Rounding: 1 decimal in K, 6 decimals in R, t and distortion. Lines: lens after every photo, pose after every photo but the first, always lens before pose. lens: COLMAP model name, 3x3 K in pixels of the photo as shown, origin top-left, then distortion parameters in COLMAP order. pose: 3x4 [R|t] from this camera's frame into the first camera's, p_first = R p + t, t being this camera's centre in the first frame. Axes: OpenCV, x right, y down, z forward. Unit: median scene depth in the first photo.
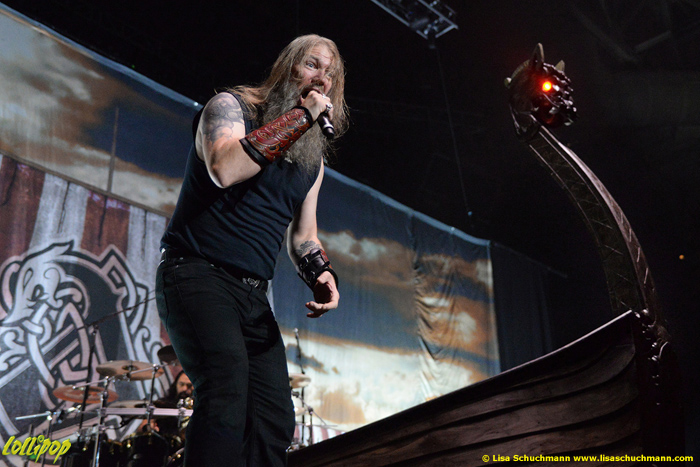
lens RADIAL K [[958.7, 0, 414.9], [0, 958.7, 192.7], [0, 0, 1]] dist [0.061446, -0.025399]
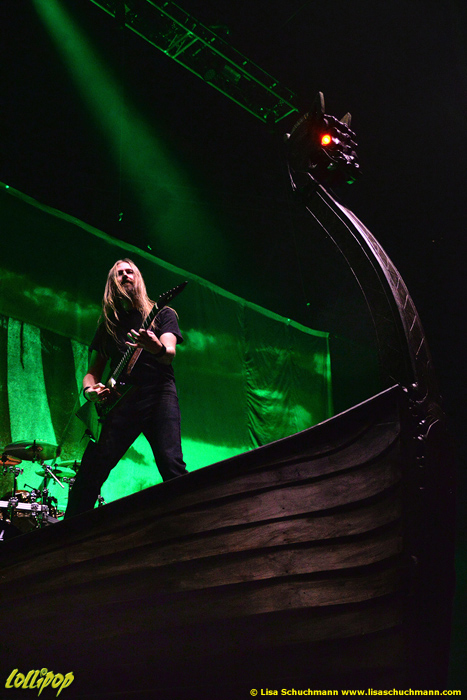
lens RADIAL K [[939.2, 0, 233.5], [0, 939.2, 350.0], [0, 0, 1]] dist [0.108790, 0.050326]
pose [[0.997753, -0.002401, -0.066955, 0.074225], [0.006113, 0.998451, 0.055303, 0.023708], [0.066719, -0.055588, 0.996222, 0.073523]]
